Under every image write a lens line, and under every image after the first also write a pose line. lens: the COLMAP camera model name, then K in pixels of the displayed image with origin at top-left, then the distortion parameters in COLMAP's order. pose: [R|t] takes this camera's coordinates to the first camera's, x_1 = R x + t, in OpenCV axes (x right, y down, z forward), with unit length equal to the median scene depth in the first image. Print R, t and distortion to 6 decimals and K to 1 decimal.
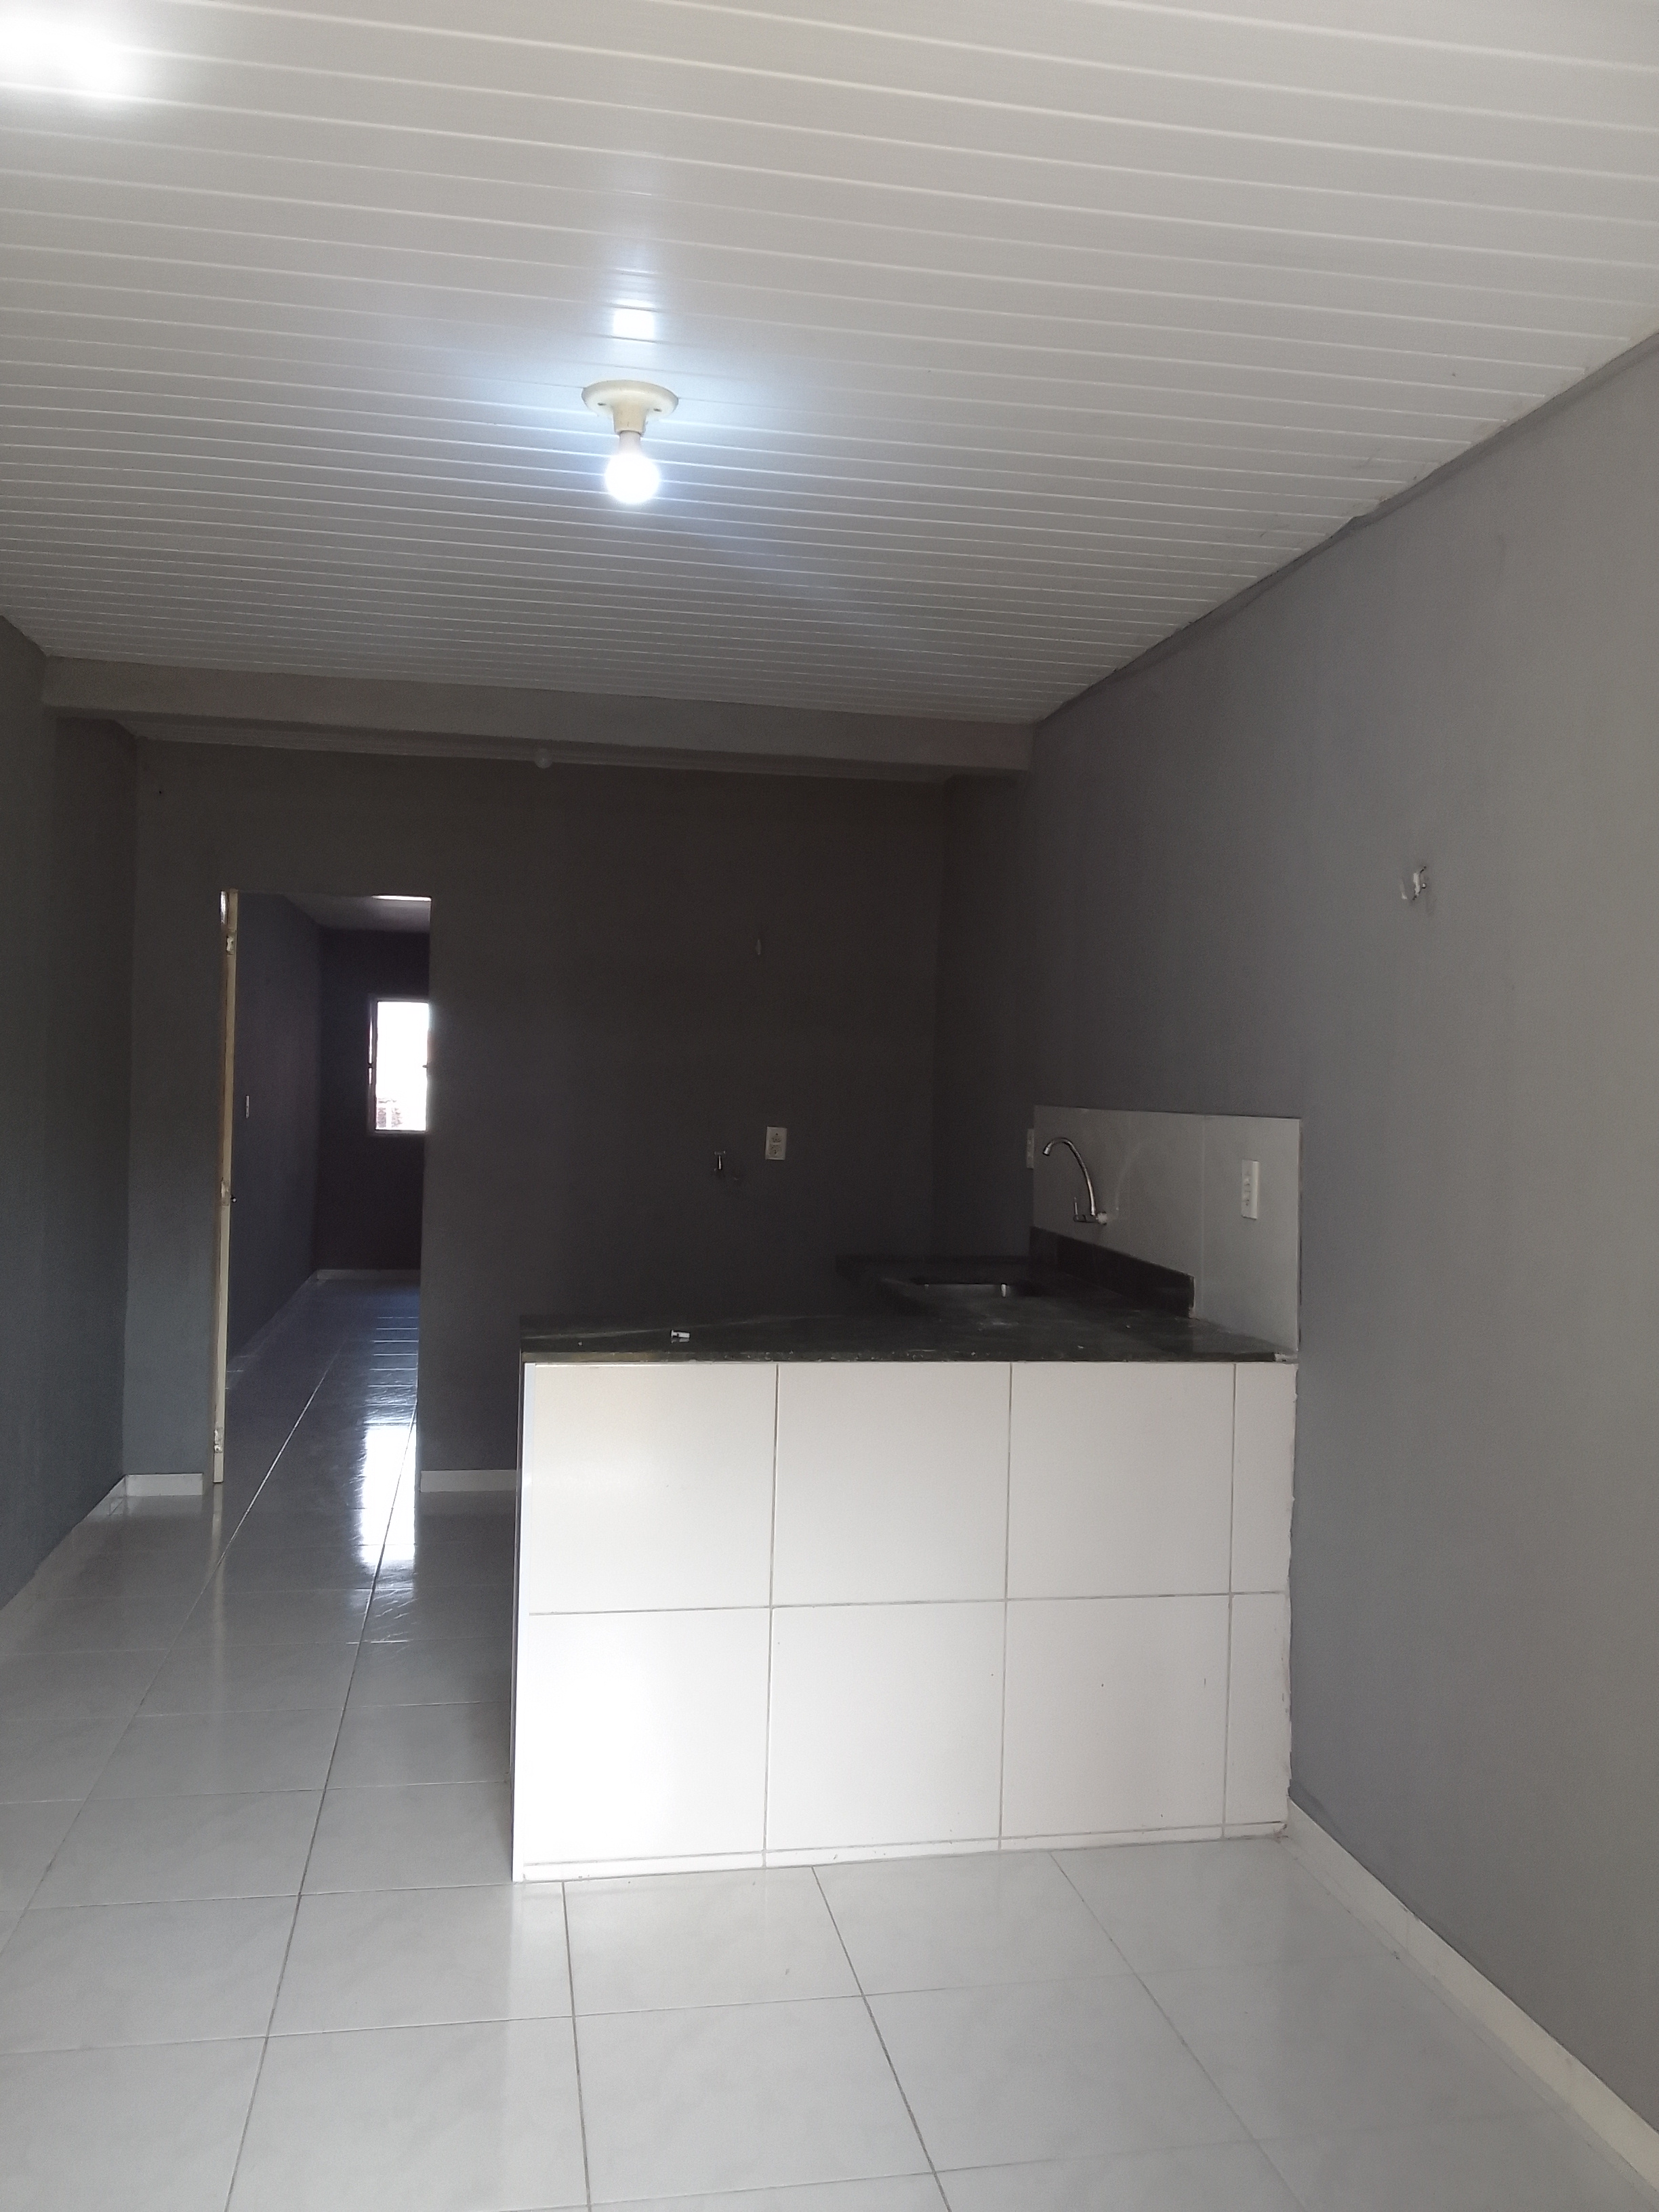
lens RADIAL K [[1721.1, 0, 839.7], [0, 1721.1, 1105.0], [0, 0, 1]] dist [0.094384, -0.177554]
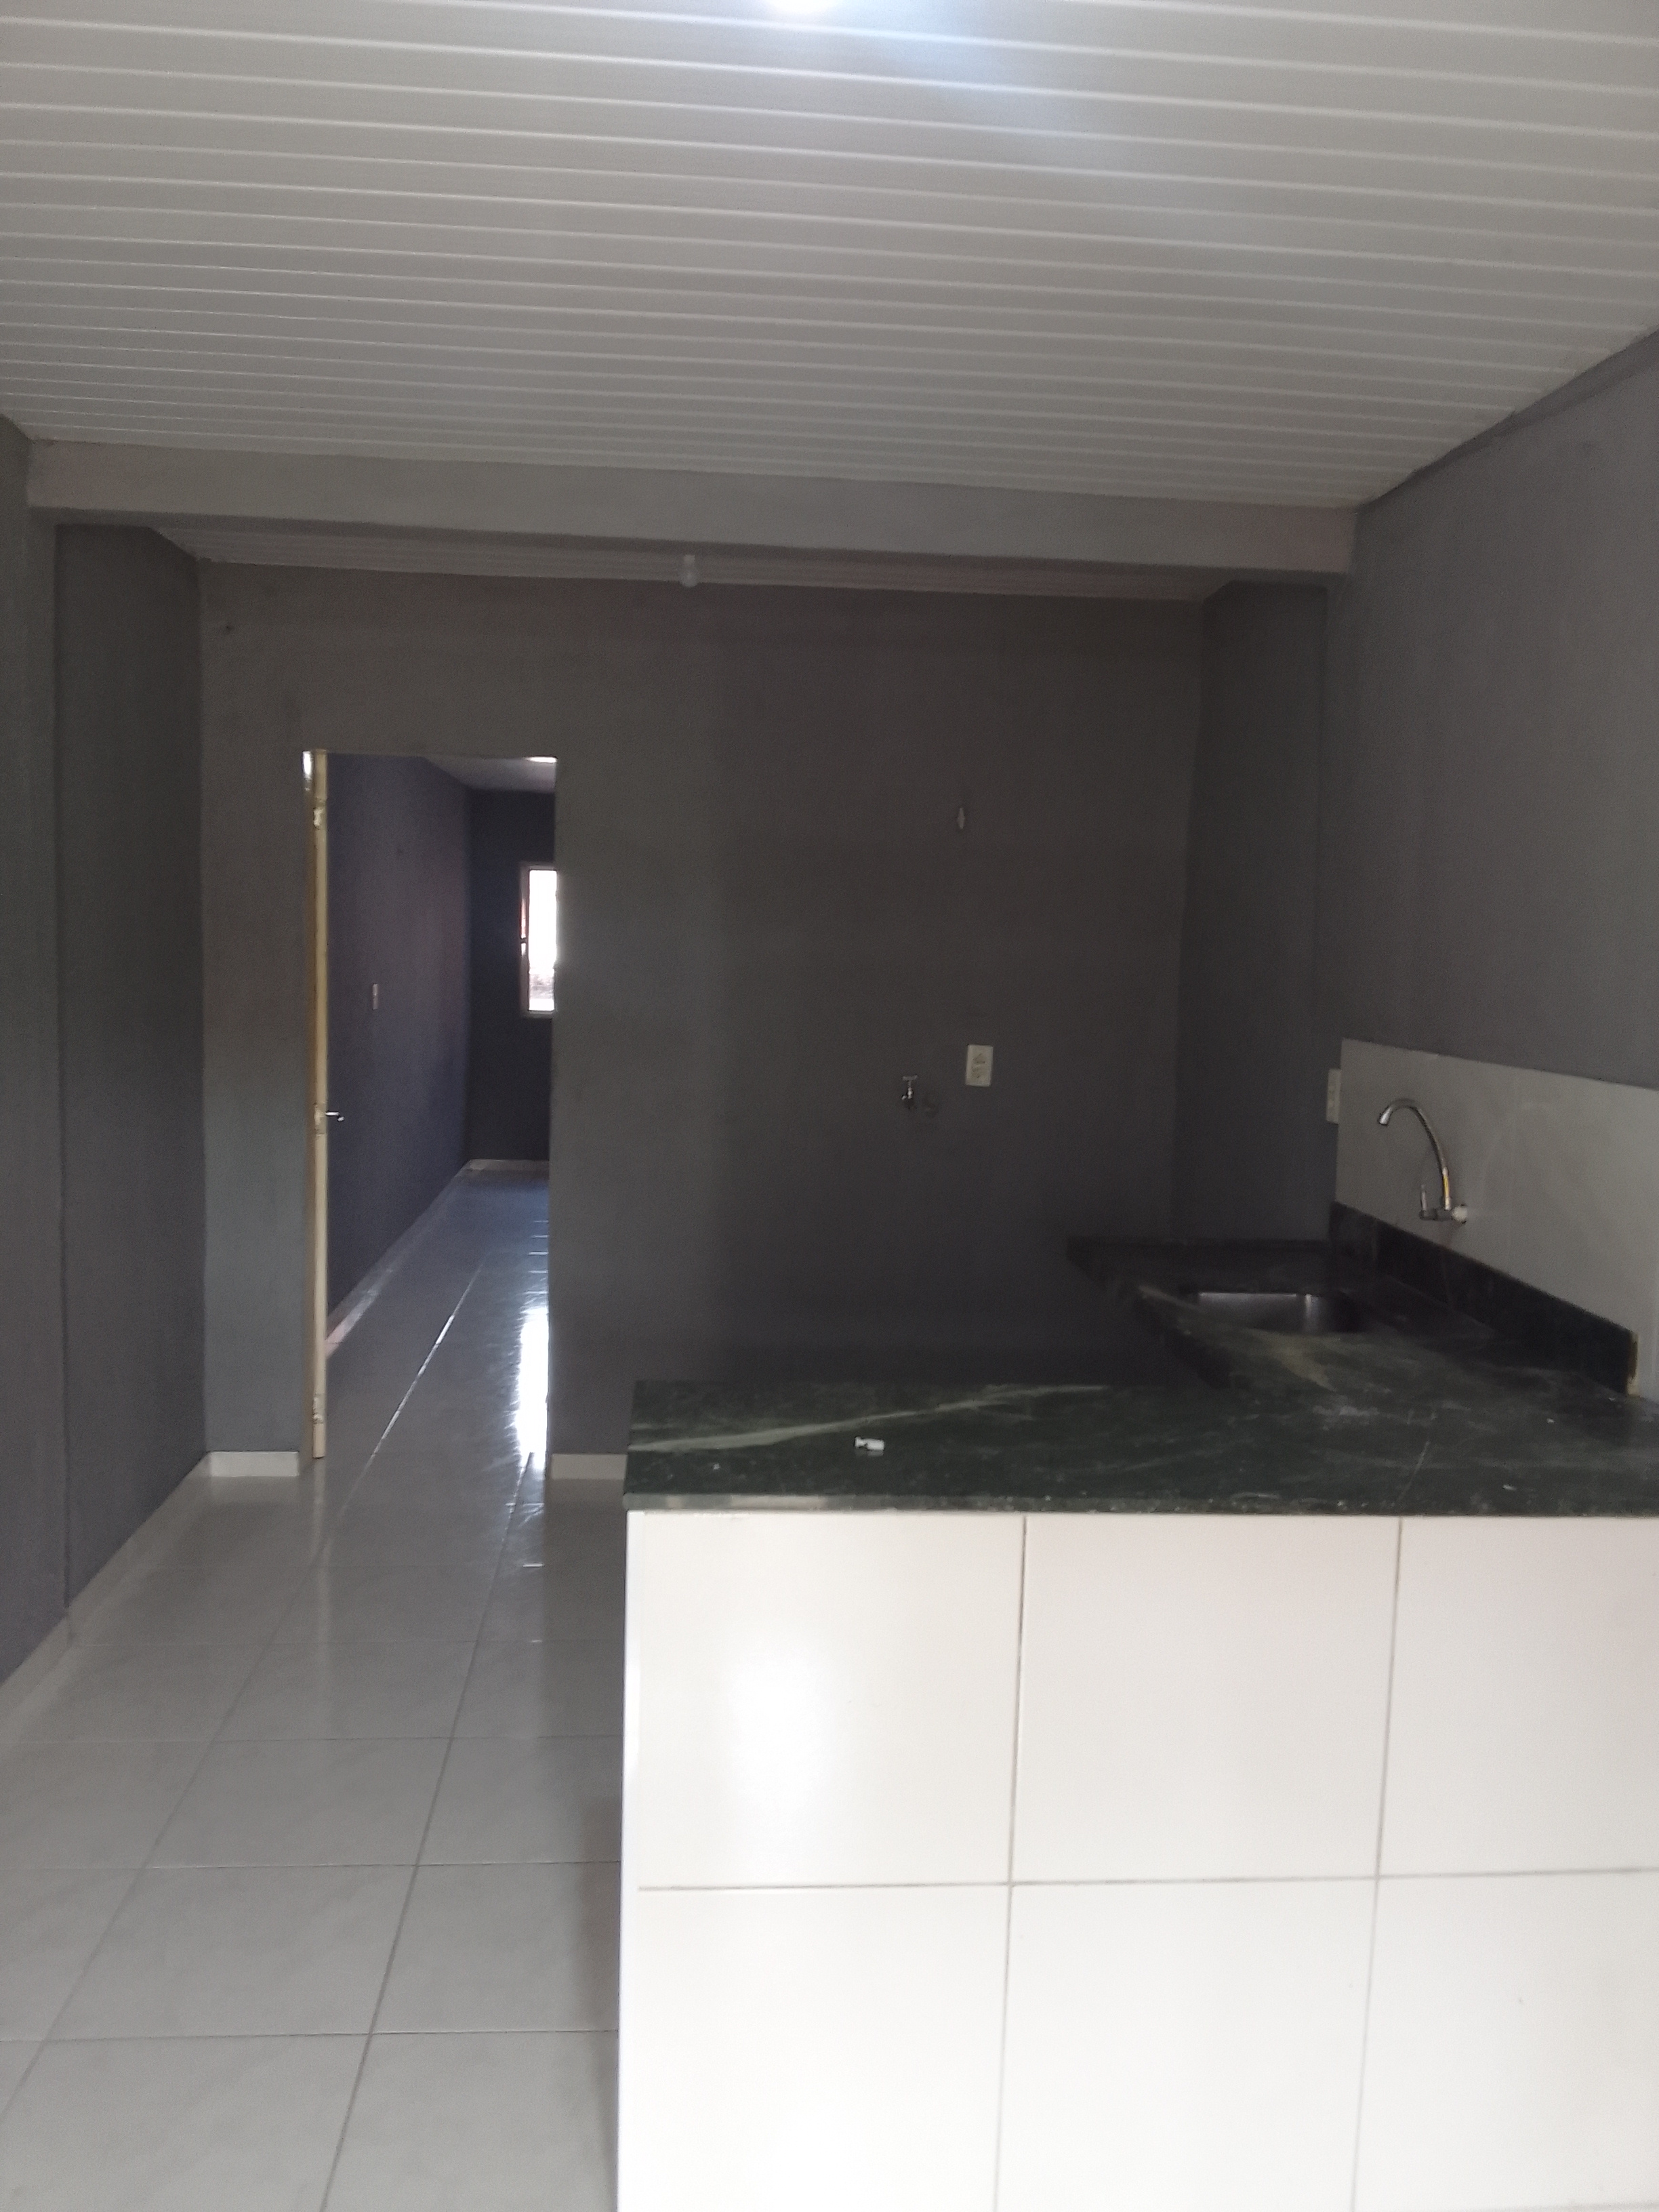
lens RADIAL K [[1721.1, 0, 839.7], [0, 1721.1, 1105.0], [0, 0, 1]] dist [0.094384, -0.177554]
pose [[0.994988, 0.013080, -0.099139, -0.028193], [-0.004749, 0.996471, 0.083807, -0.034029], [0.099885, -0.082916, 0.991538, 0.251391]]
